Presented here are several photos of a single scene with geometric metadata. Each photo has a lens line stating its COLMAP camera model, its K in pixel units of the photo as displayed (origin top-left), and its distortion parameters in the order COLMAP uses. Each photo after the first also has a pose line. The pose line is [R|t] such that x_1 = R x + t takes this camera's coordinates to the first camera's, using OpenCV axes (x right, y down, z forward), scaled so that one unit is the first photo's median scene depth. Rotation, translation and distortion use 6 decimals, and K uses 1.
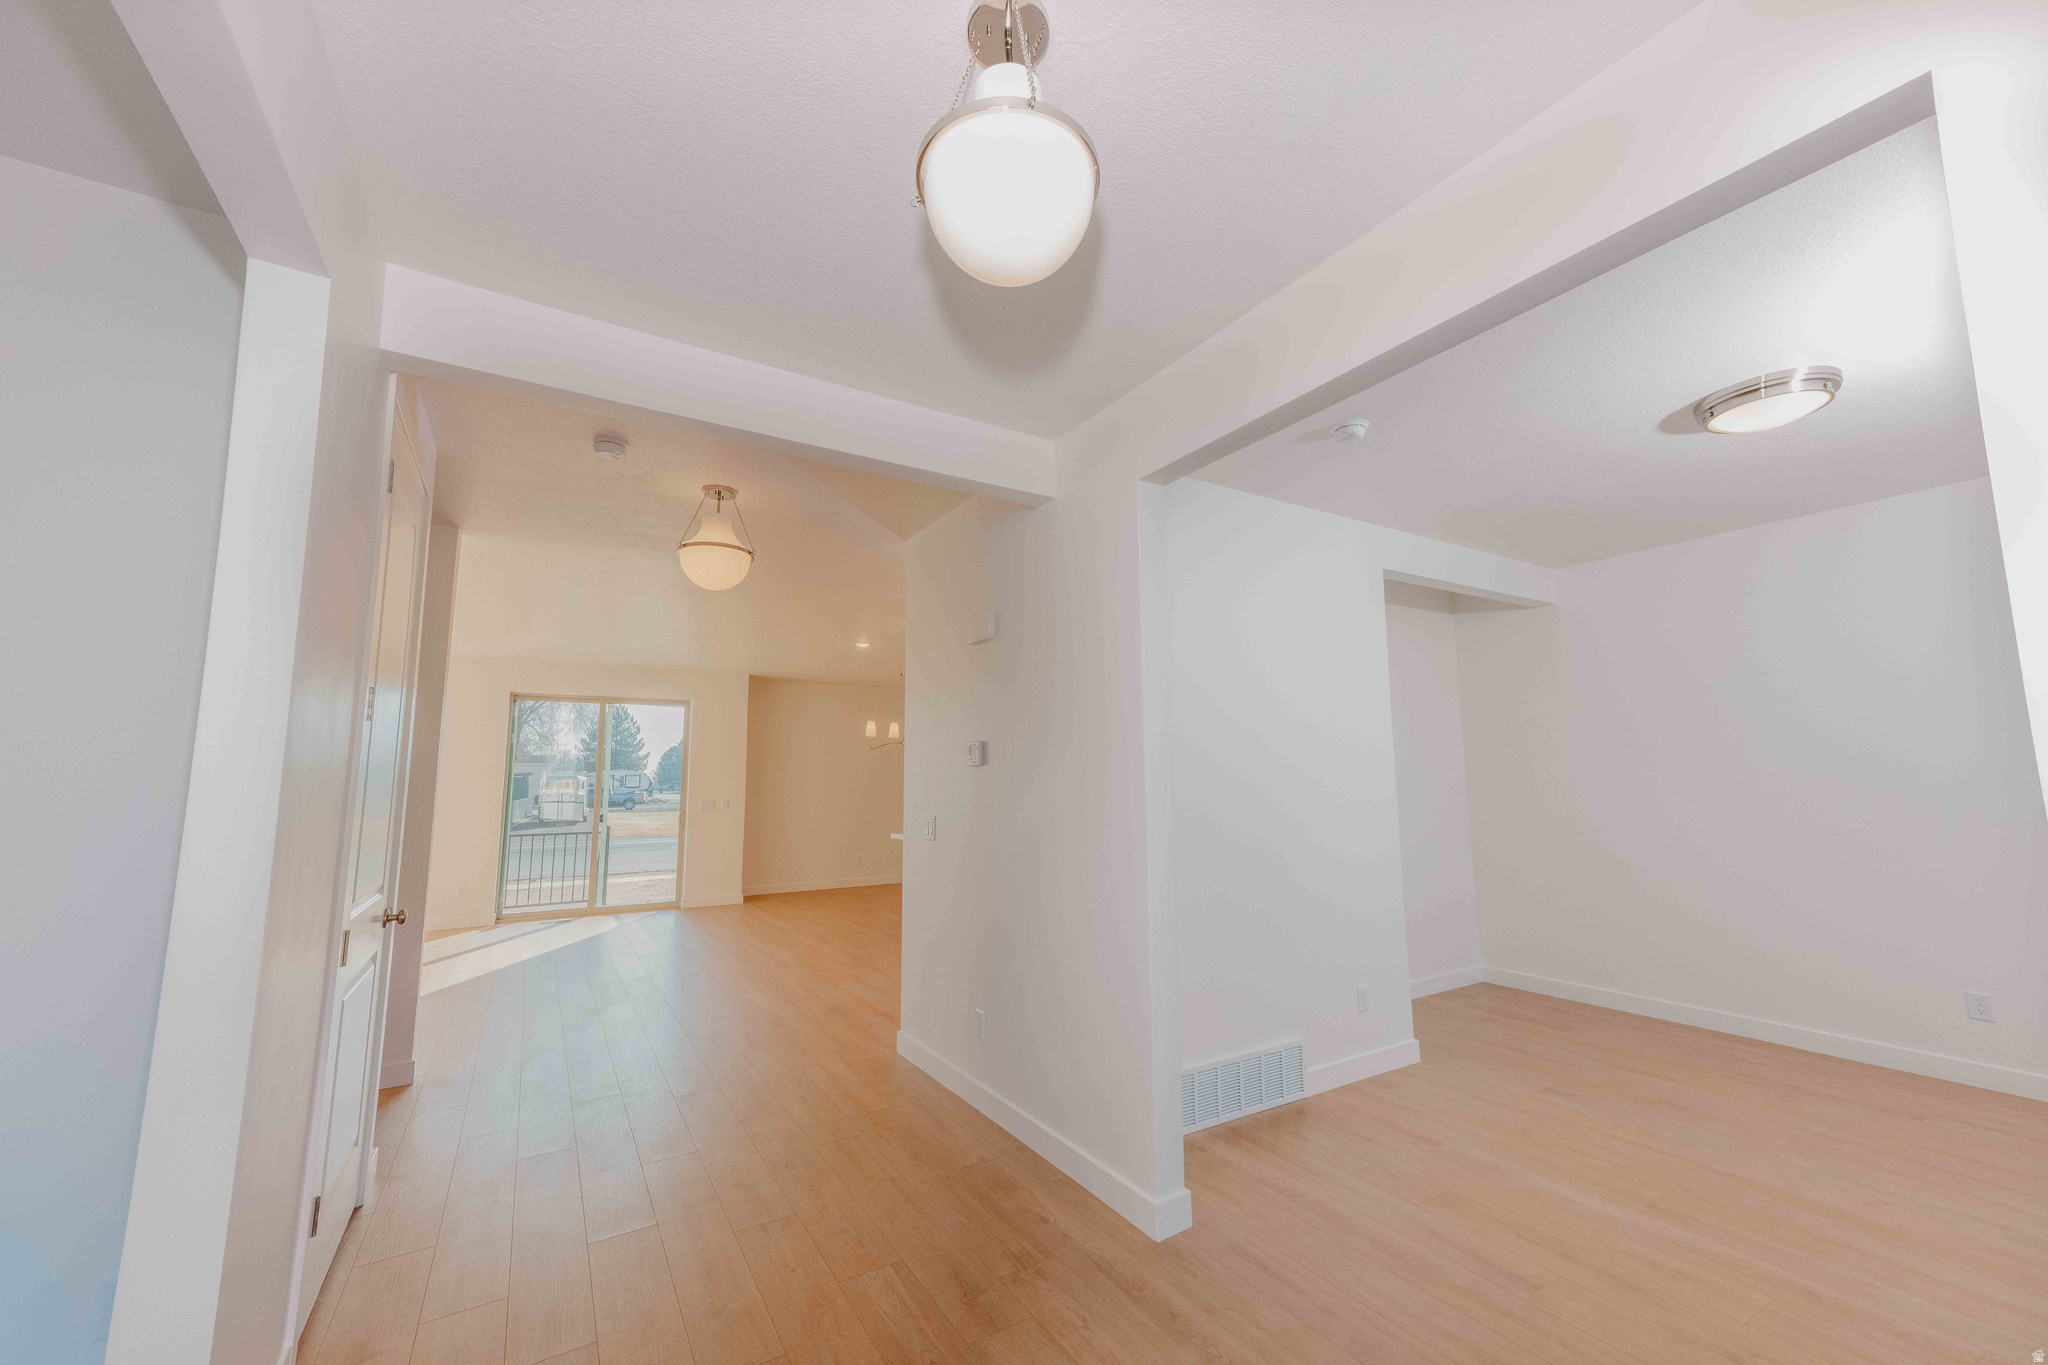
lens RADIAL K [[785.4, 0, 1024.0], [0, 785.4, 682.5], [0, 0, 1]] dist [0.001800, 0.000072]
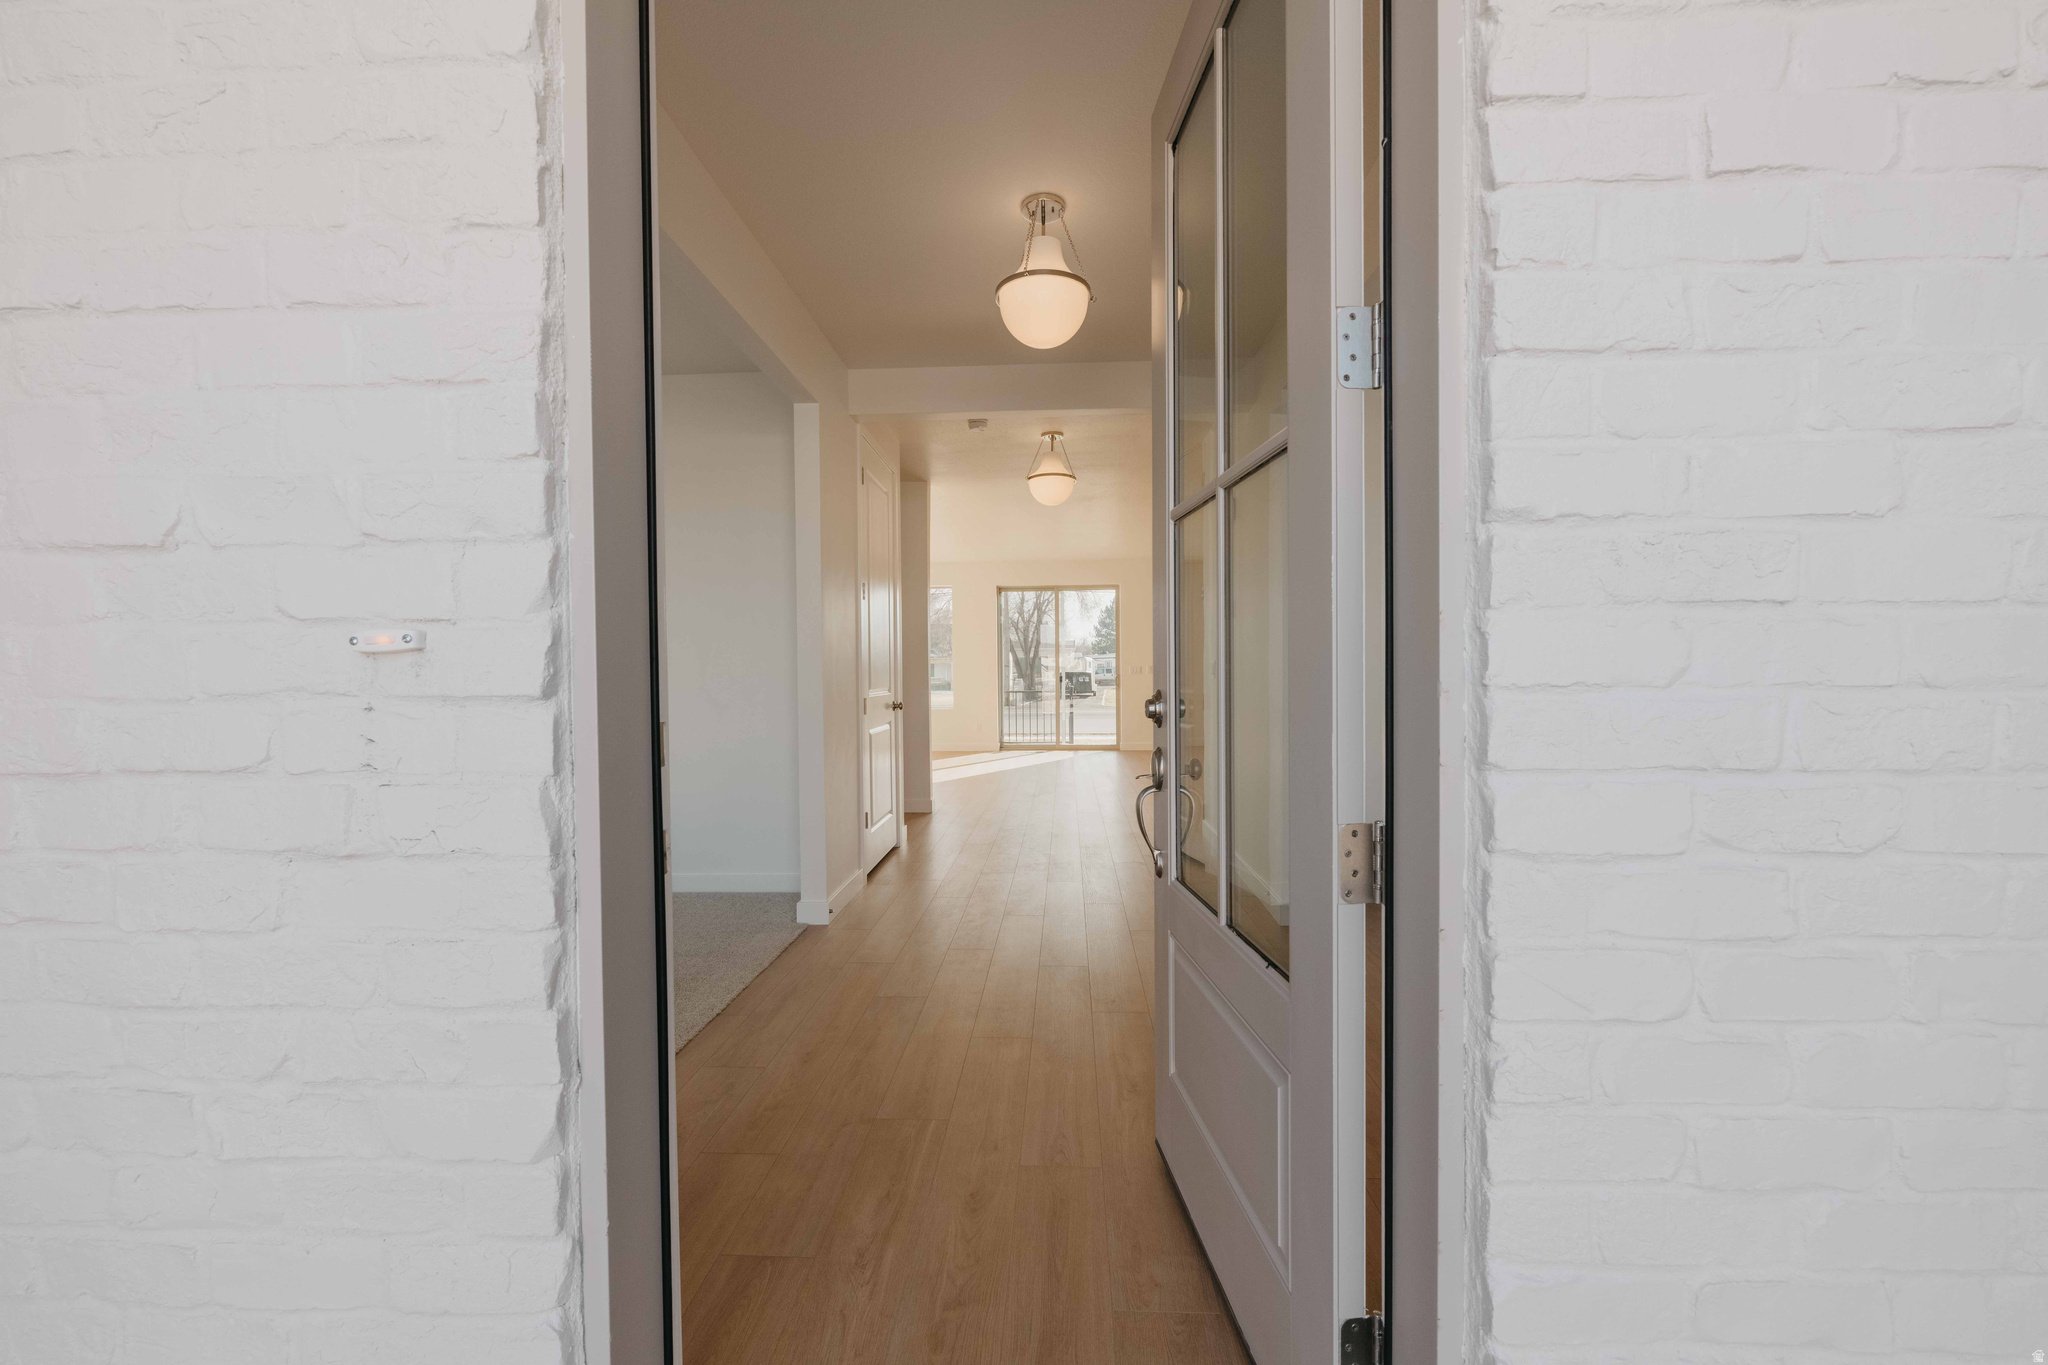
lens RADIAL K [[812.0, 0, 1011.4], [0, 812.0, 681.9], [0, 0, 1]] dist [0.000974, 0.000022]
pose [[0.808076, 0.011176, -0.588972, 0.205343], [0.073363, 0.990127, 0.119444, 0.010552], [0.584492, -0.139728, 0.799278, -0.141539]]
